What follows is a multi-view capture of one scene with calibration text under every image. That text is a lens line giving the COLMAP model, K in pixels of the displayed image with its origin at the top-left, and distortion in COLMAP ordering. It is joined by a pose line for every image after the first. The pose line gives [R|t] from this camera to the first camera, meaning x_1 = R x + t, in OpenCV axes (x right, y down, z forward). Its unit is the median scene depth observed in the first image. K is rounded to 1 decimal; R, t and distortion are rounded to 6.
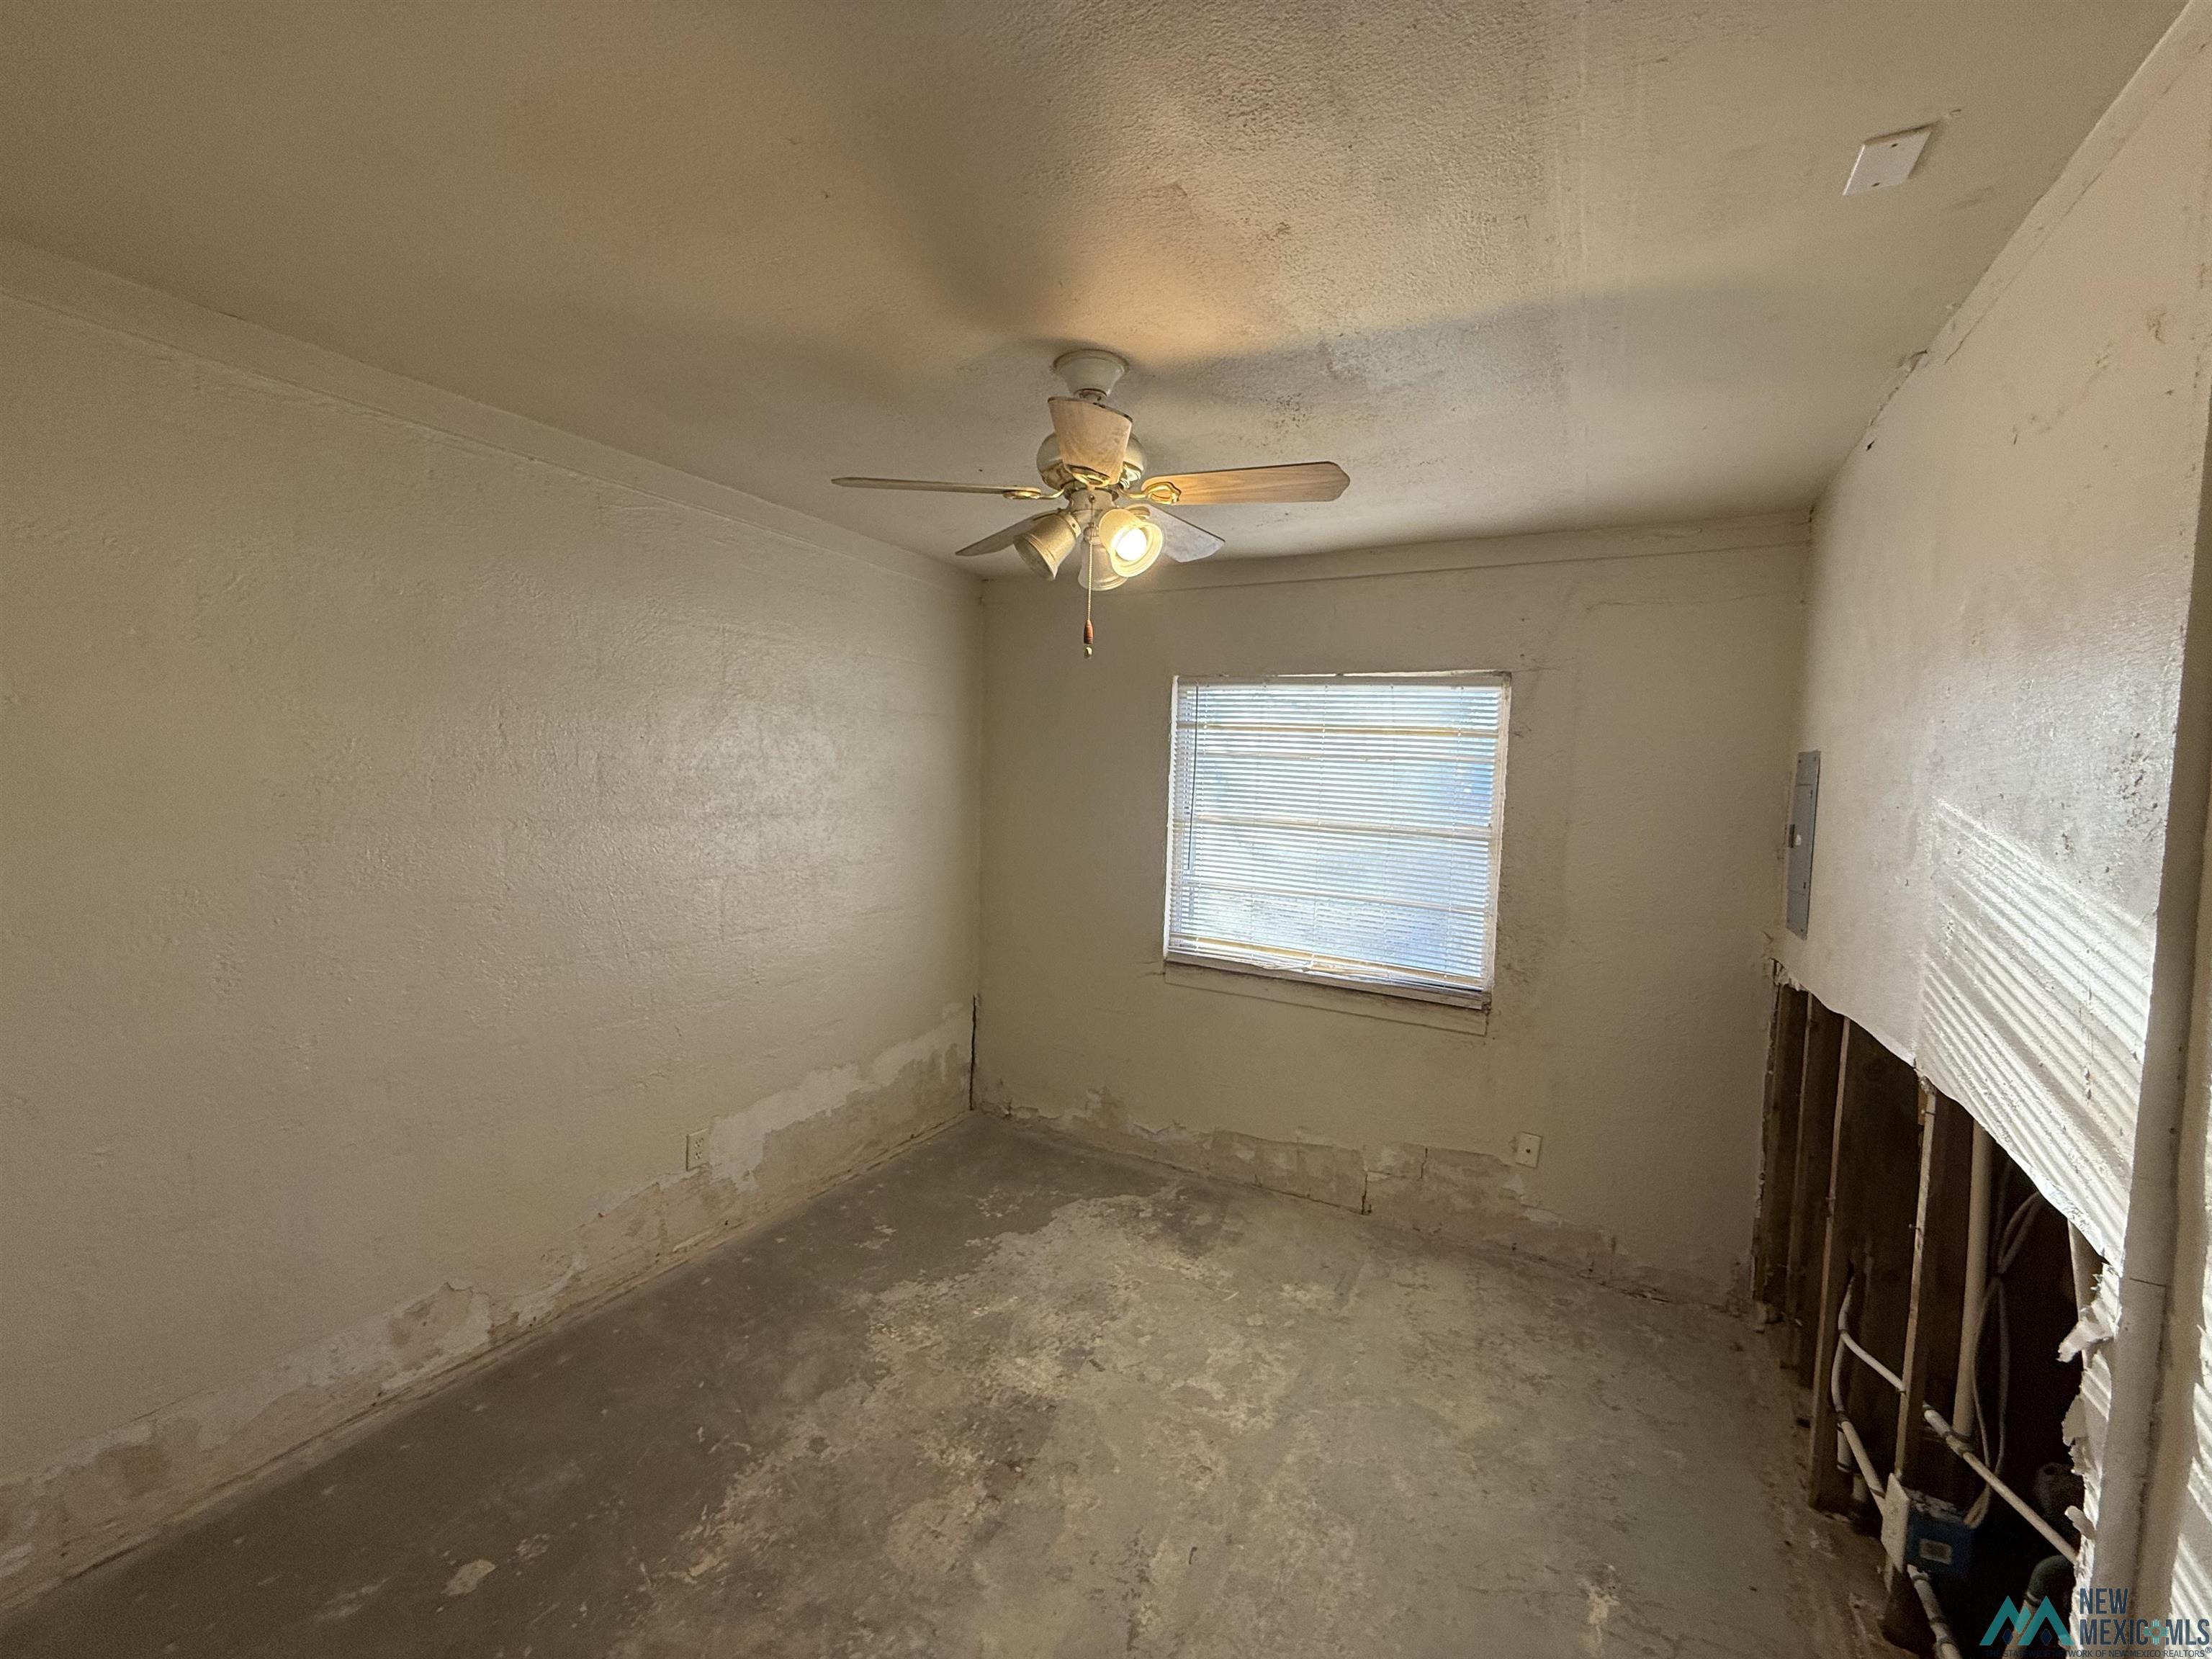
lens RADIAL K [[880.6, 0, 1100.7], [0, 880.6, 832.3], [0, 0, 1]] dist [-0.001304, -0.000391]
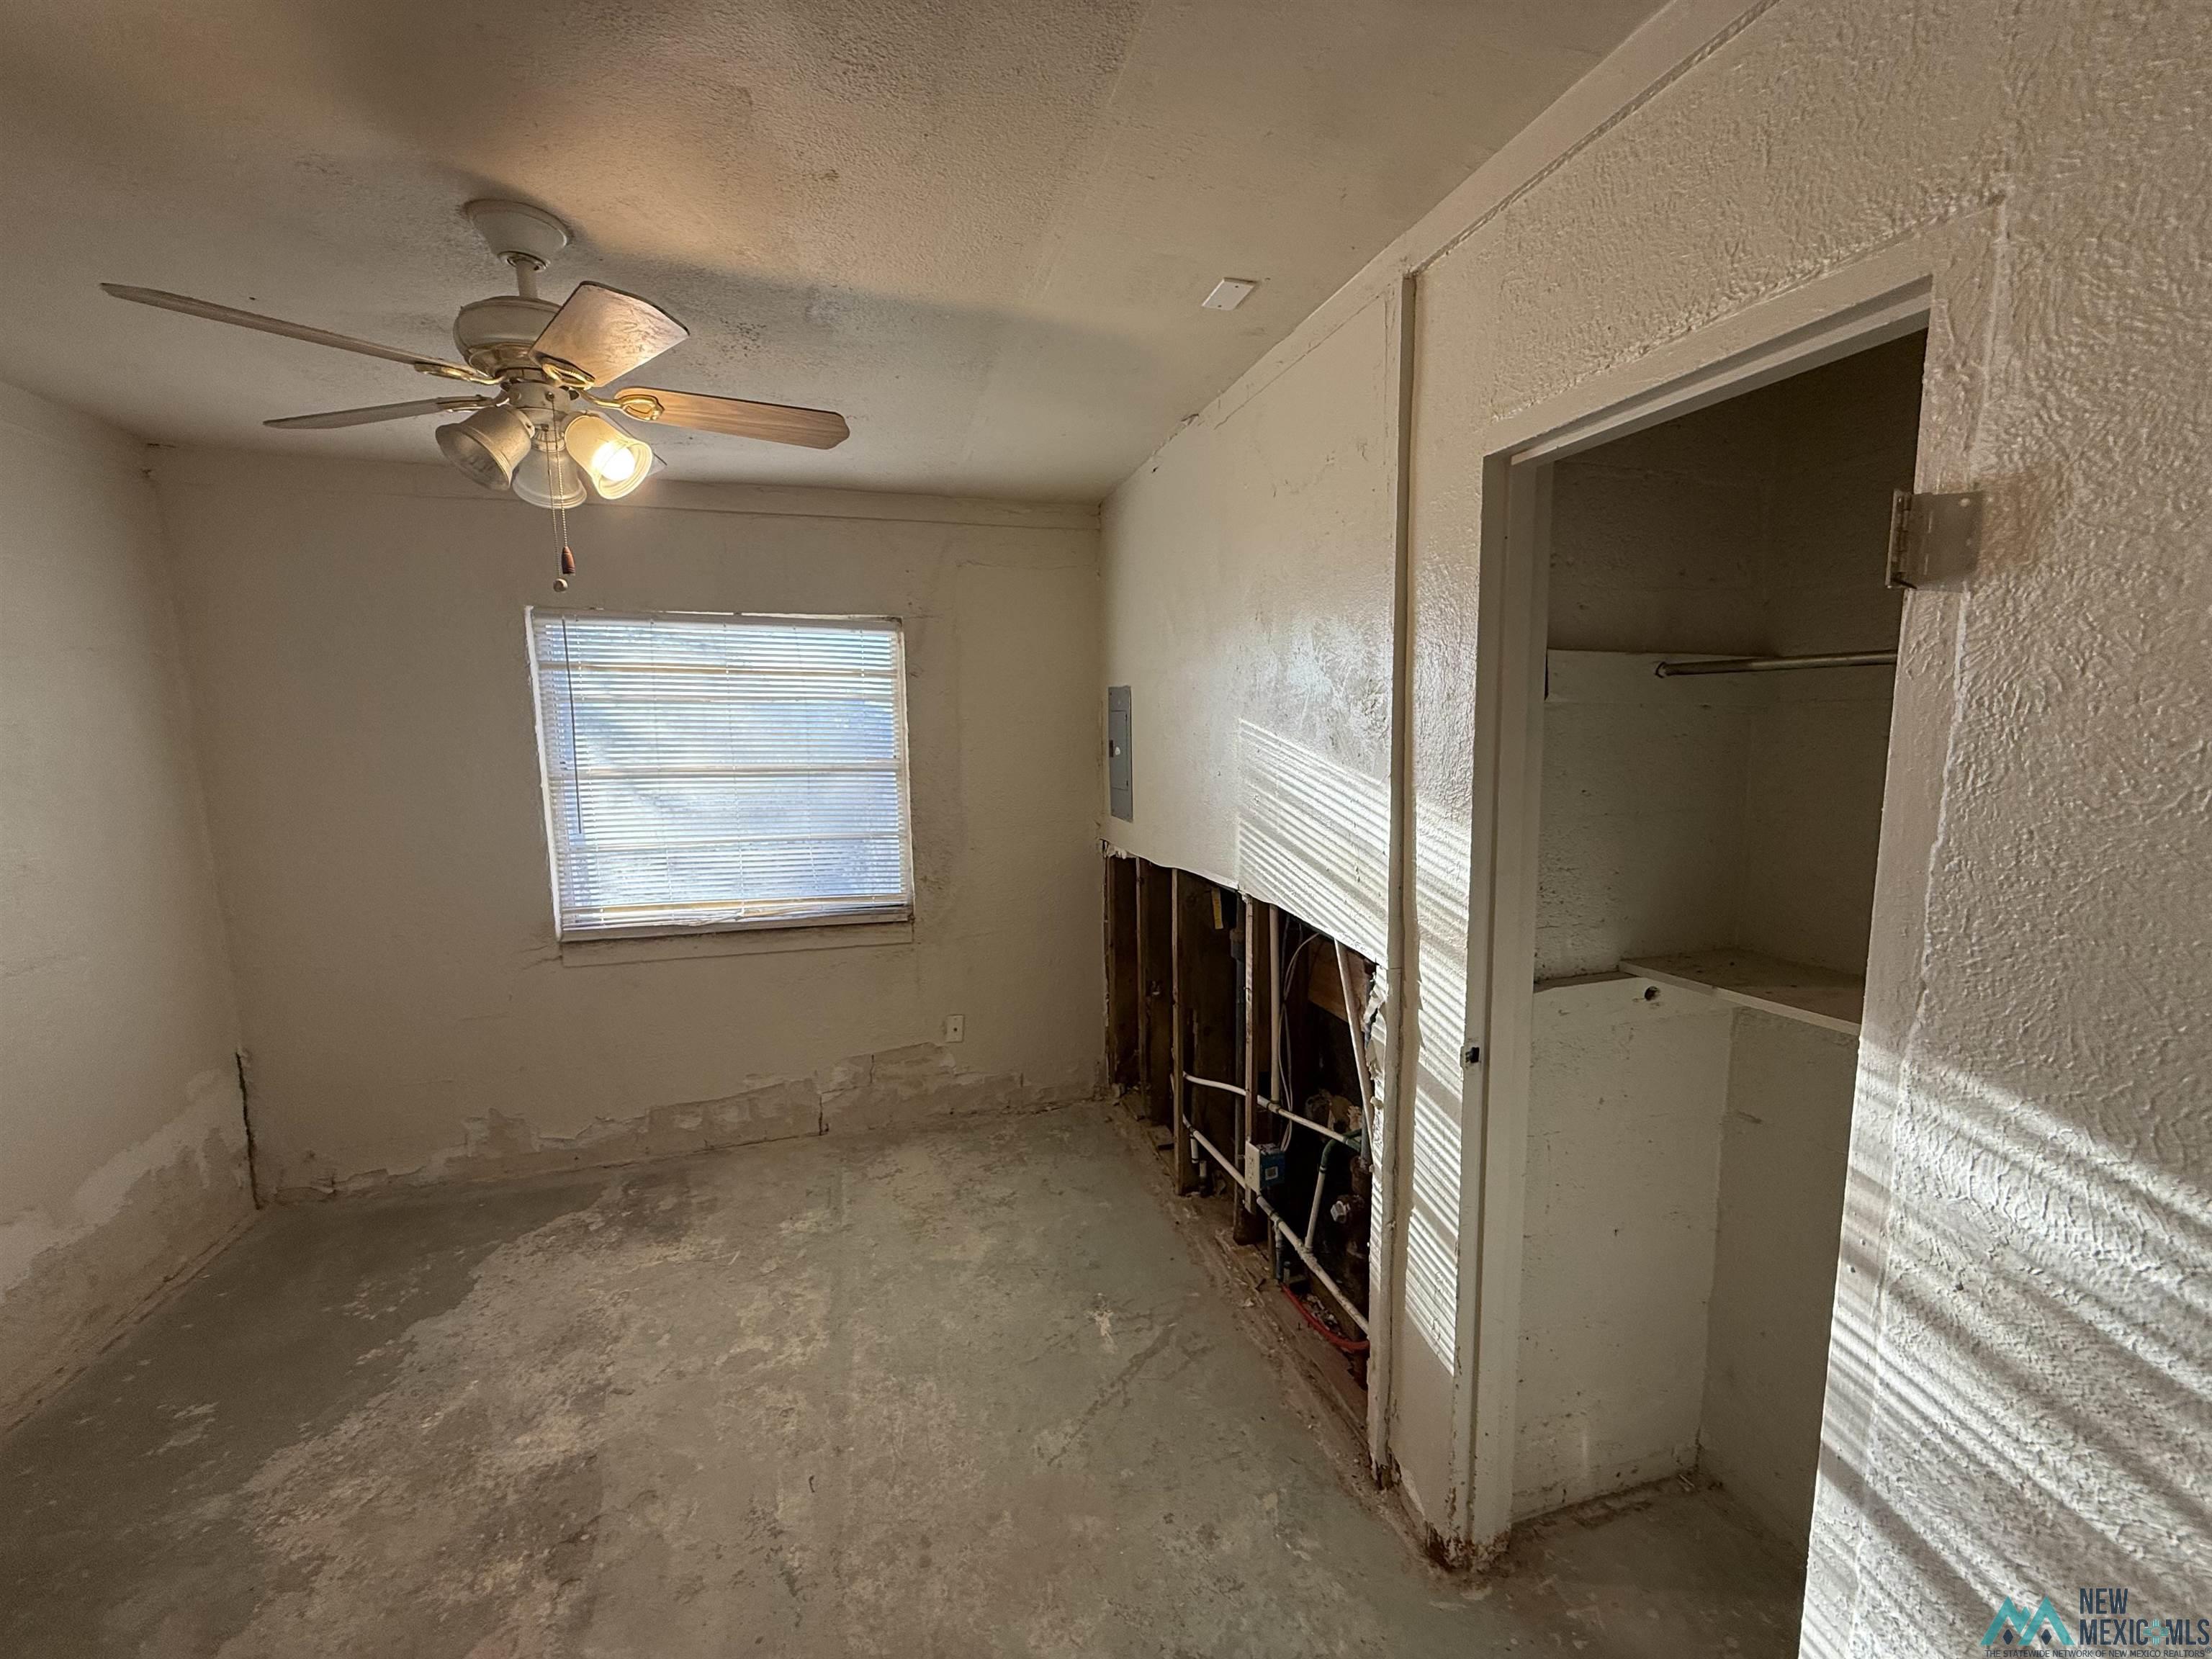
lens RADIAL K [[879.2, 0, 1099.2], [0, 879.2, 831.5], [0, 0, 1]] dist [-0.001651, -0.000050]
pose [[0.707433, -0.132037, 0.694338, -0.209354], [0.081108, 0.991071, 0.105827, -0.015016], [-0.702111, -0.018549, 0.711825, 0.033764]]
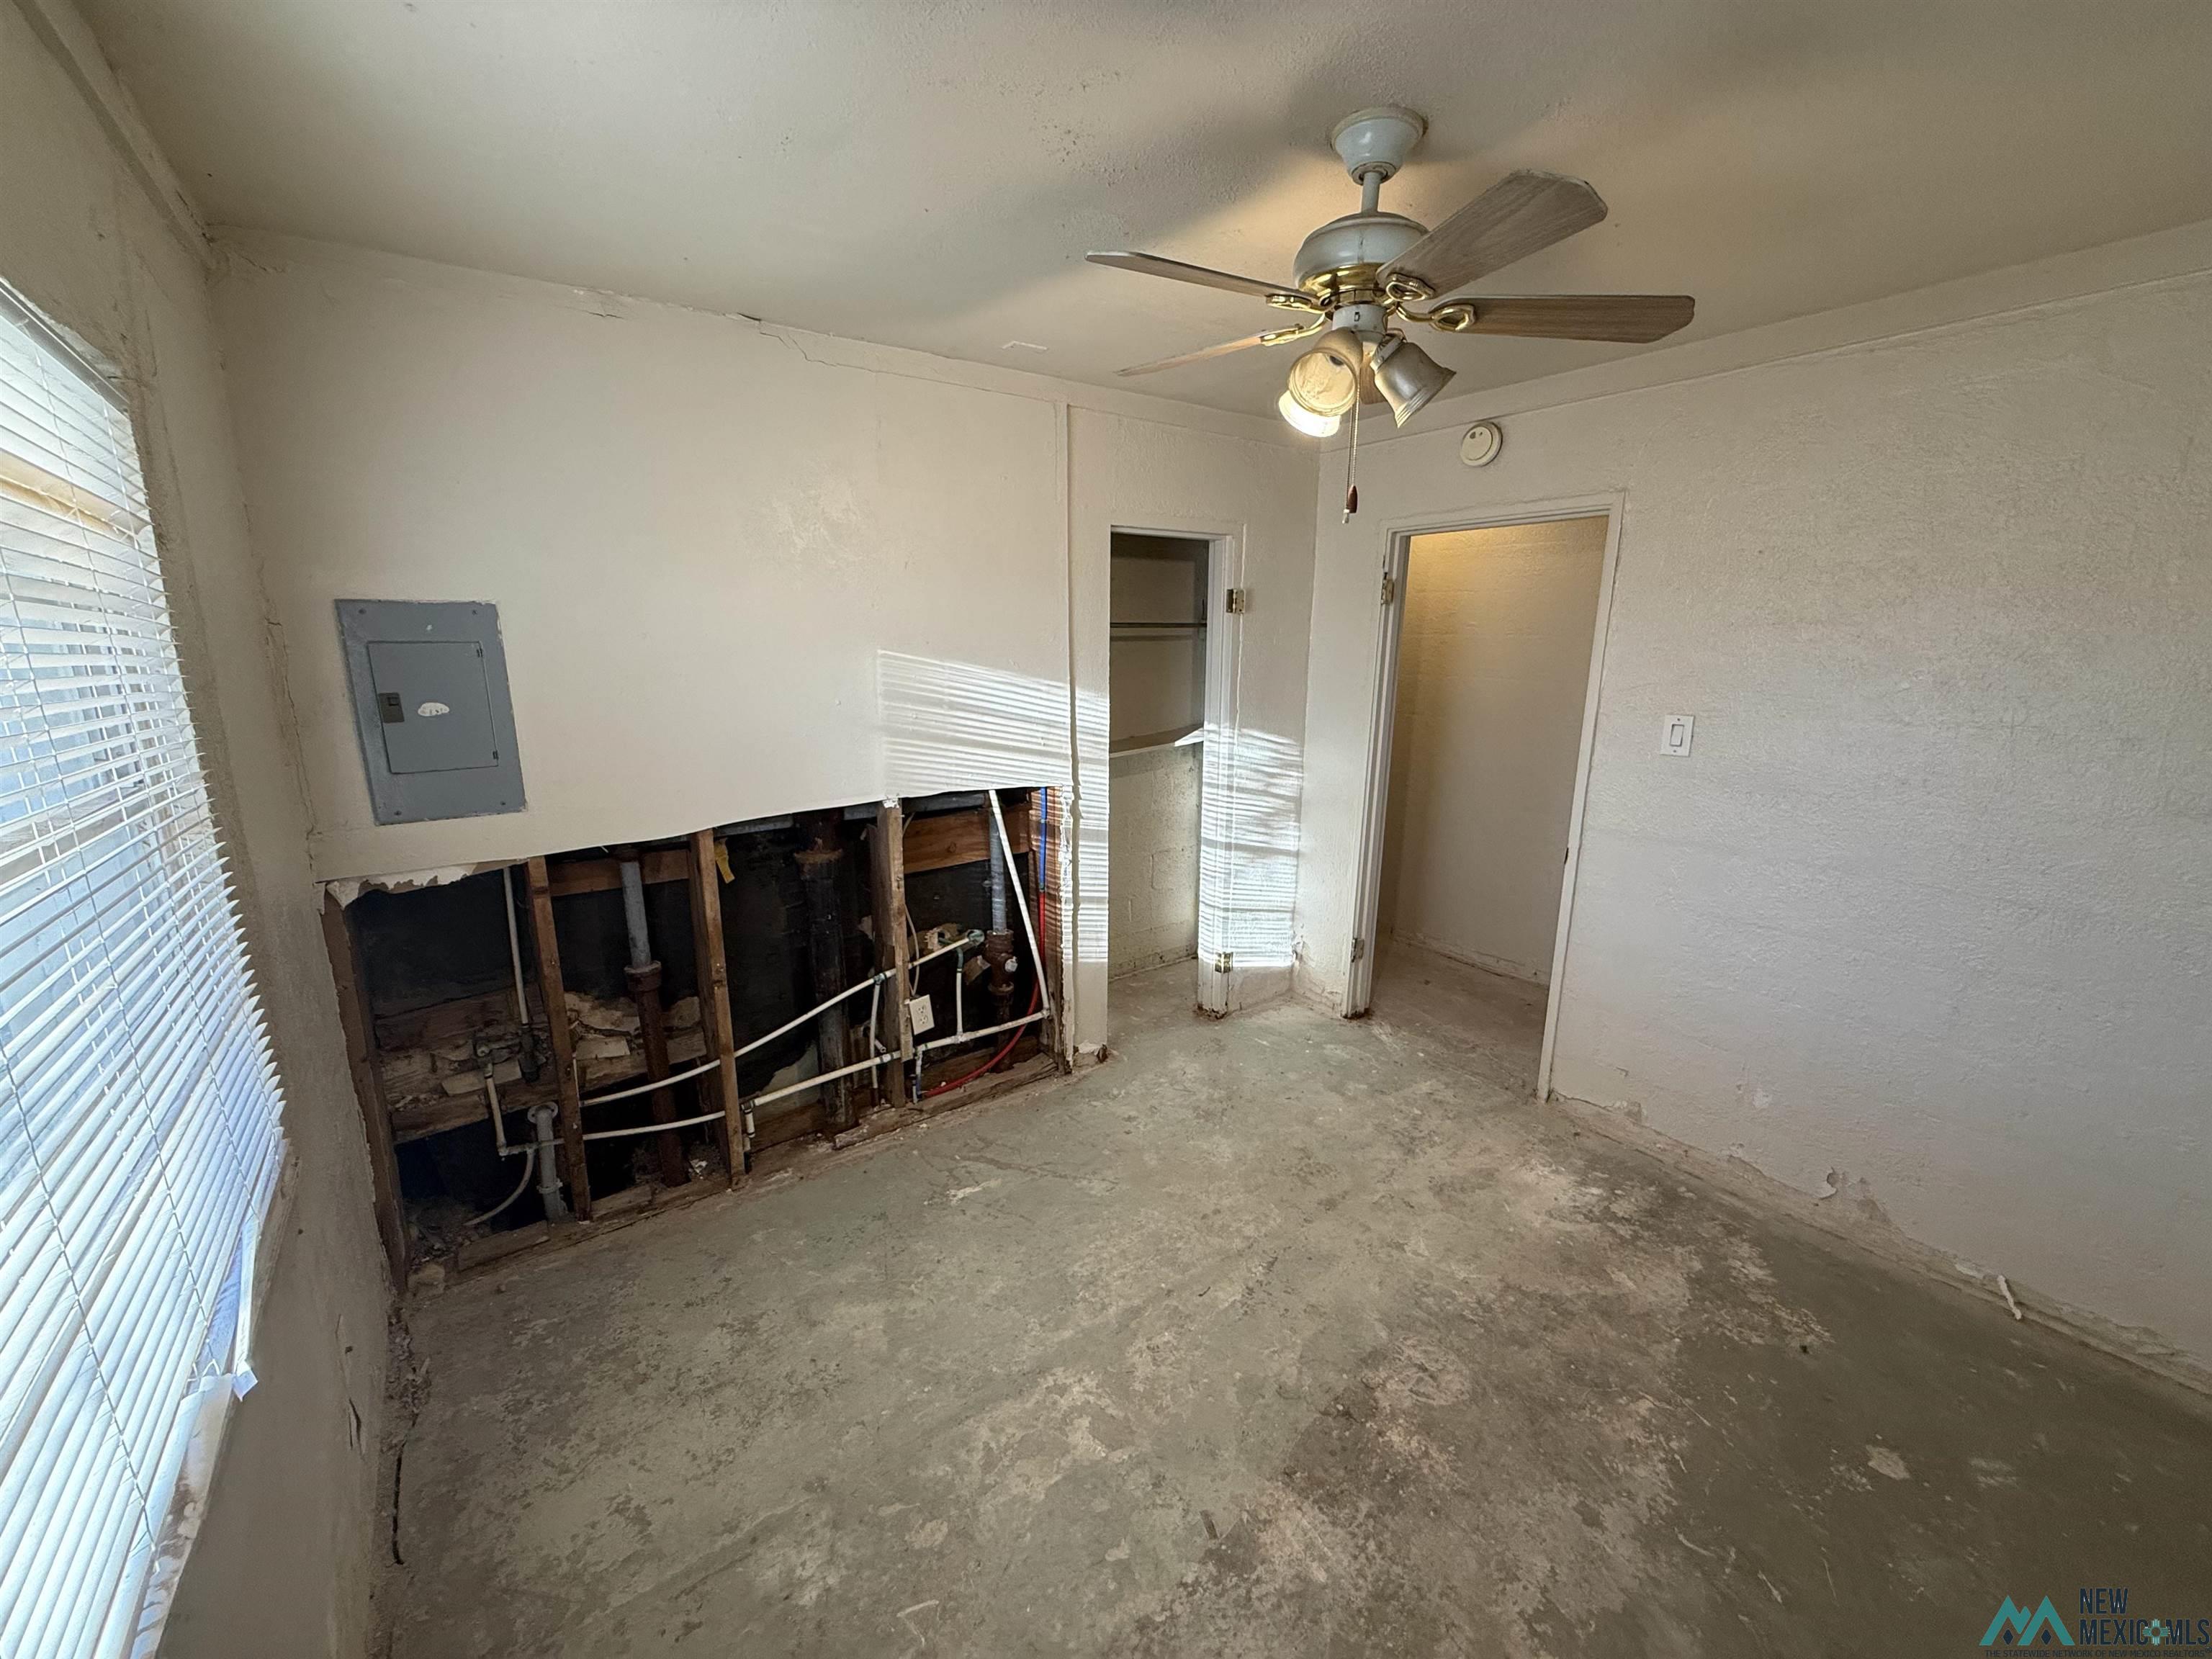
lens RADIAL K [[884.5, 0, 1099.9], [0, 884.5, 831.7], [0, 0, 1]] dist [0.001507, 0.000085]
pose [[-0.906504, -0.125411, 0.403142, -0.142385], [-0.002292, 0.956312, 0.292338, -0.130230], [-0.422192, 0.264081, -0.867188, 1.524403]]
